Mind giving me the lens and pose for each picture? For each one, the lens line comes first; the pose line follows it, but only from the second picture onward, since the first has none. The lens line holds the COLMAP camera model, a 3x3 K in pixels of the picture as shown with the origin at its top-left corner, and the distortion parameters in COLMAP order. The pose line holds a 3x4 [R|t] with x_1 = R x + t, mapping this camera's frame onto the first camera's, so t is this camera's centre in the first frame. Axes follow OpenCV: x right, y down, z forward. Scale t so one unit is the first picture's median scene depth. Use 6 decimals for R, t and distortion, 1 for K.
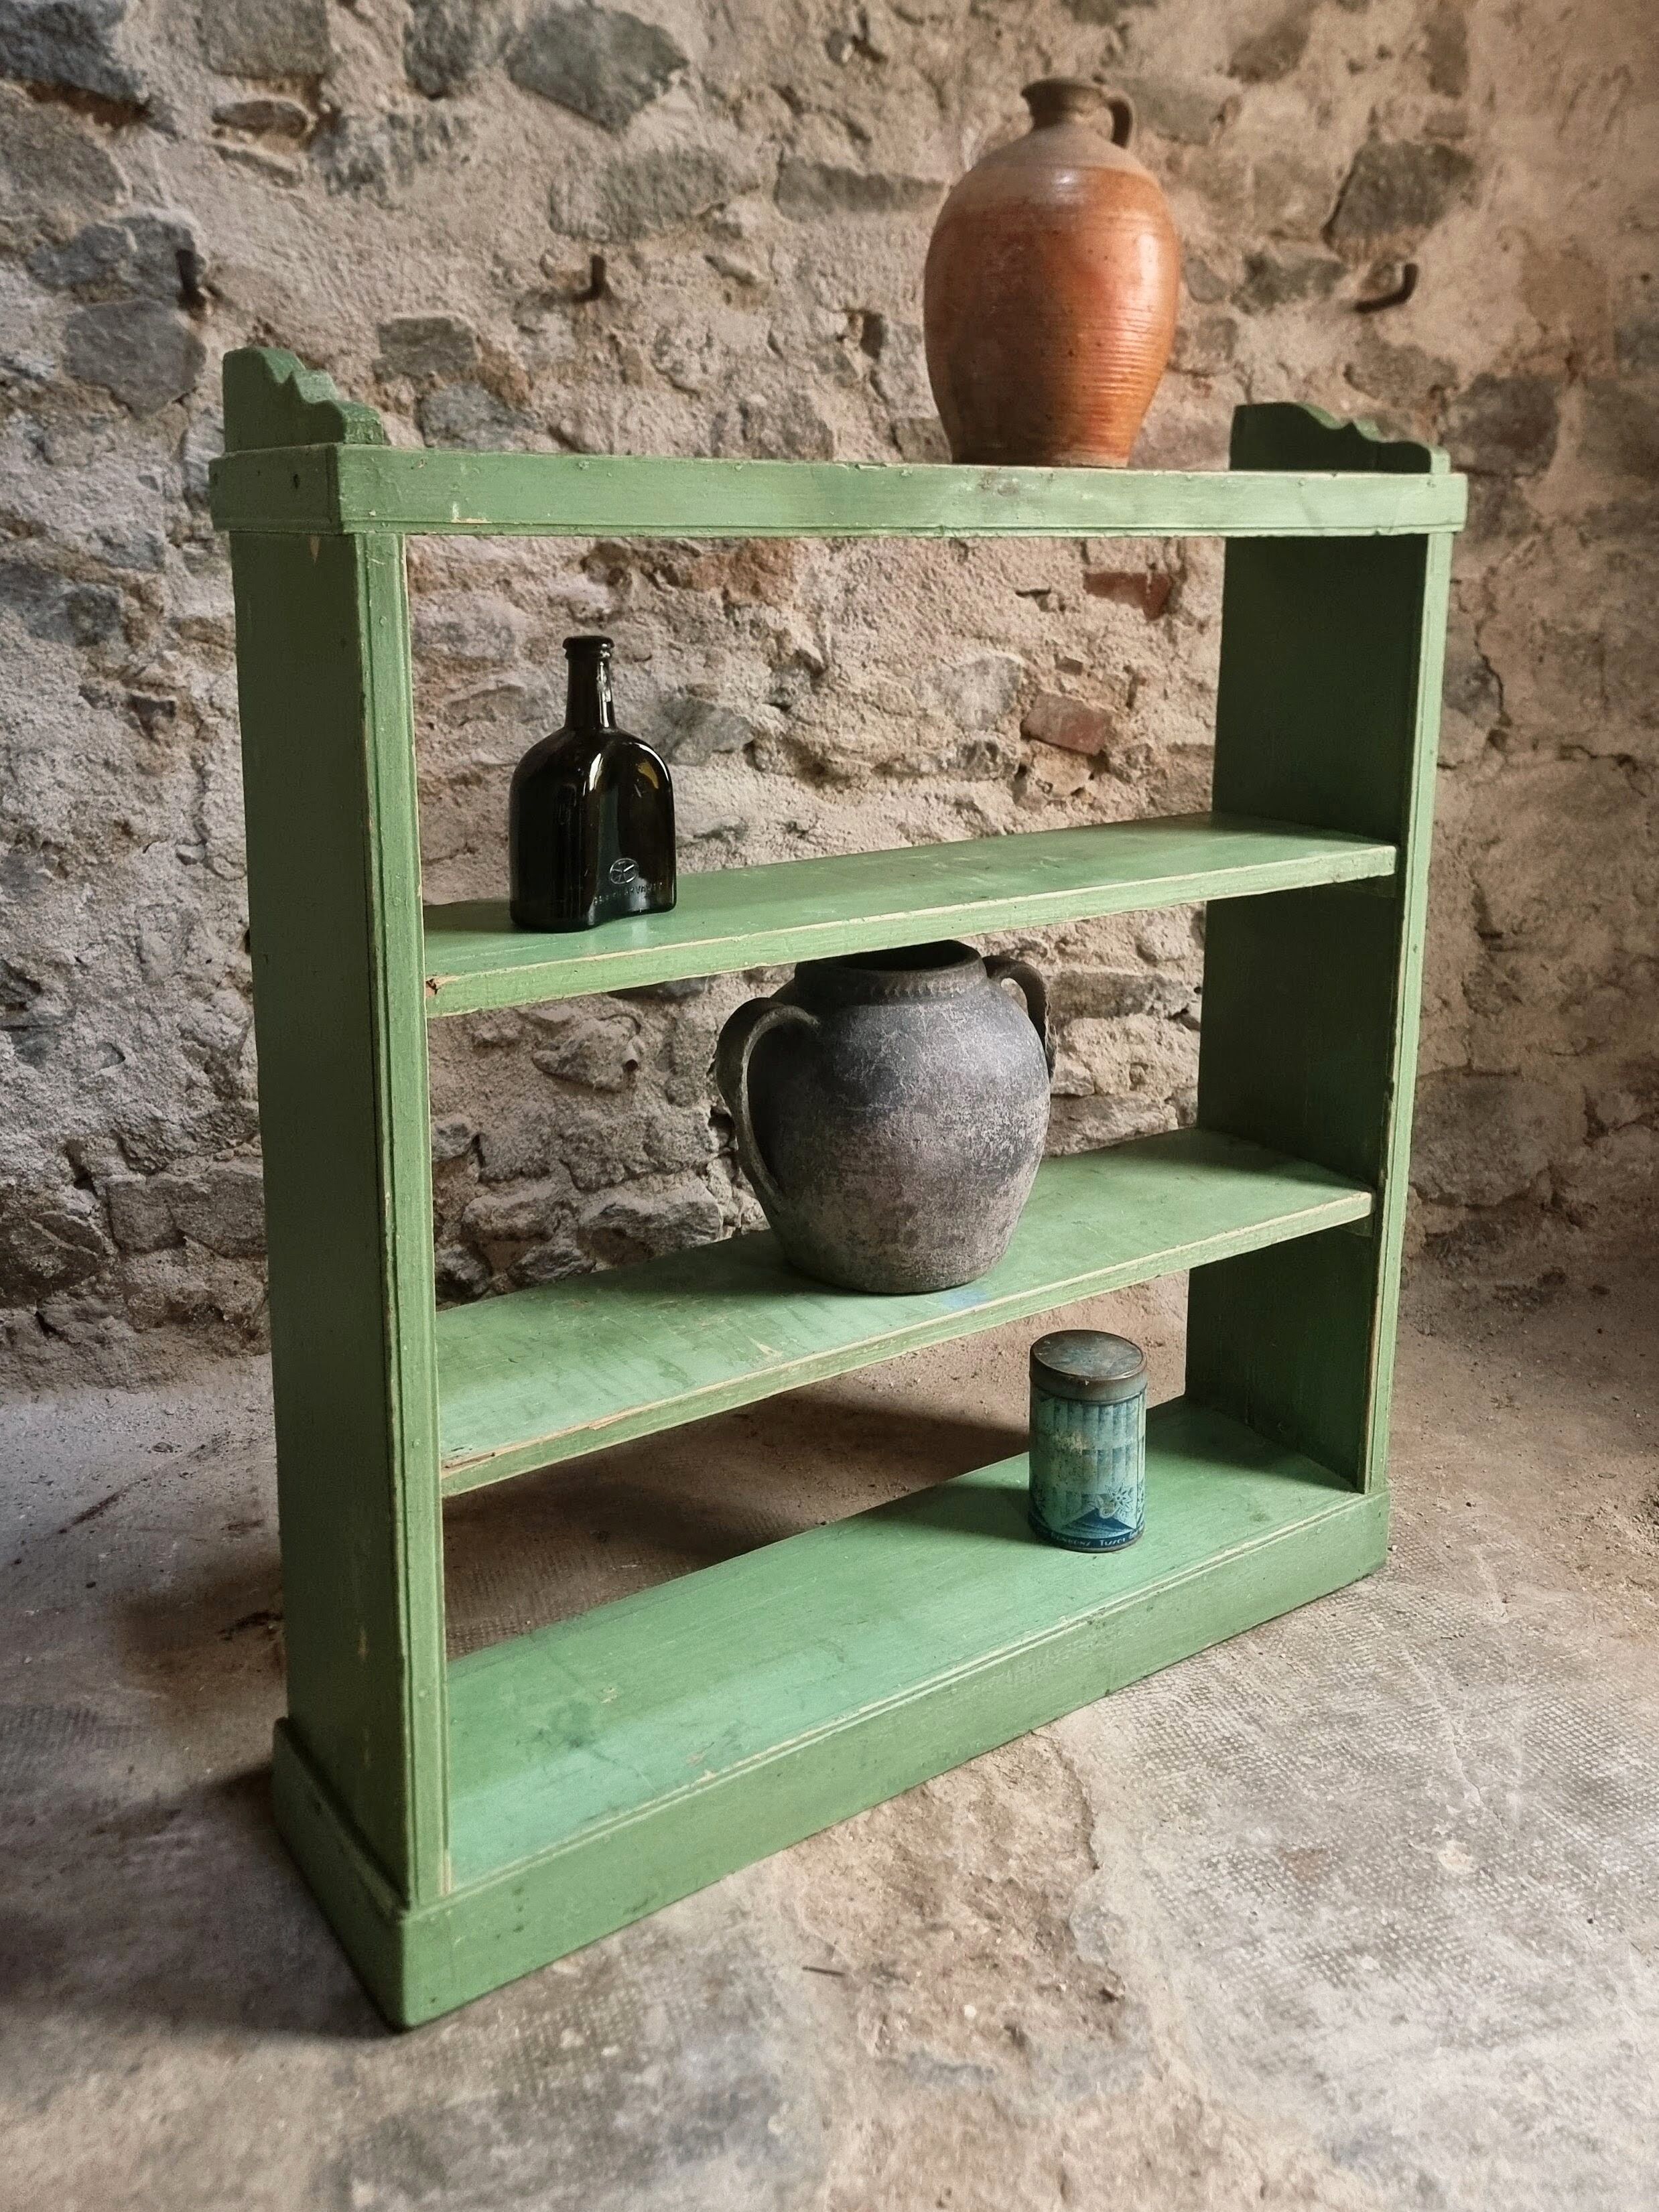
lens RADIAL K [[1878.4, 0, 792.1], [0, 1878.4, 873.3], [0, 0, 1]] dist [0.083616, -0.115854]
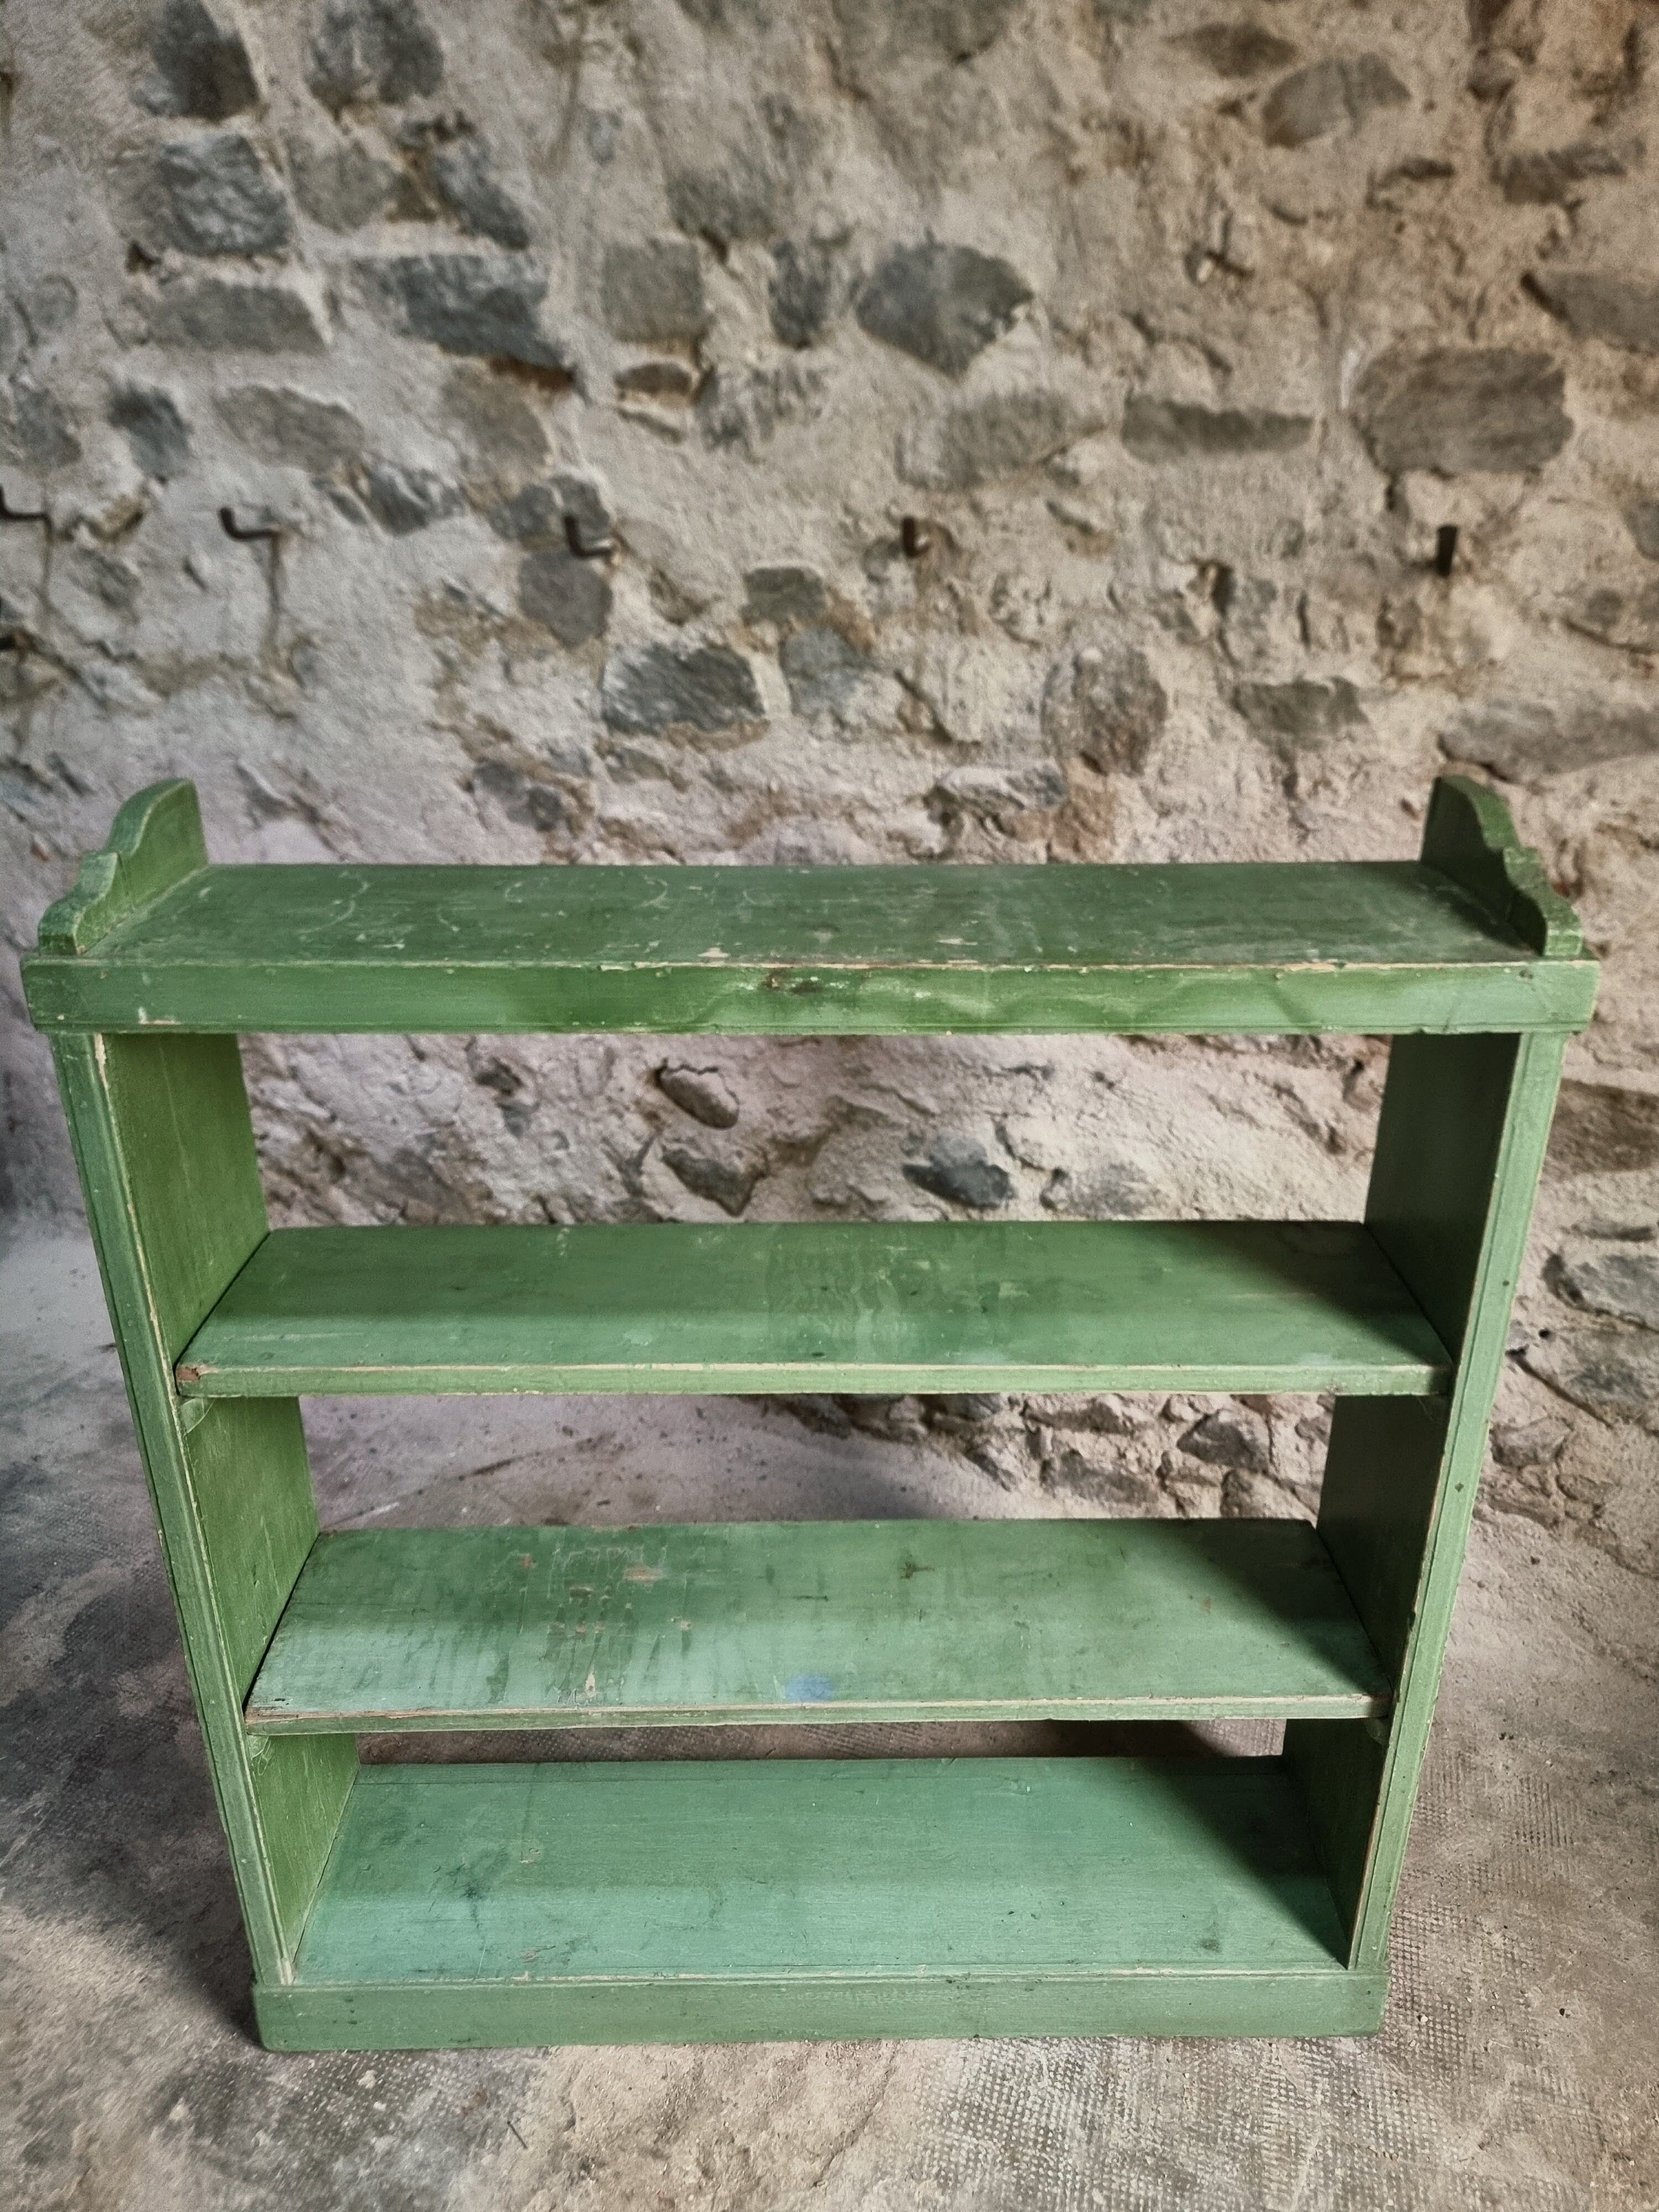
lens RADIAL K [[1554.7, 0, 840.3], [0, 1554.7, 1100.6], [0, 0, 1]] dist [0.057338, -0.064903]
pose [[0.810006, 0.235760, -0.536943, 0.362675], [-0.108670, 0.960113, 0.257629, -0.227356], [0.576265, -0.150331, 0.803317, 0.258069]]
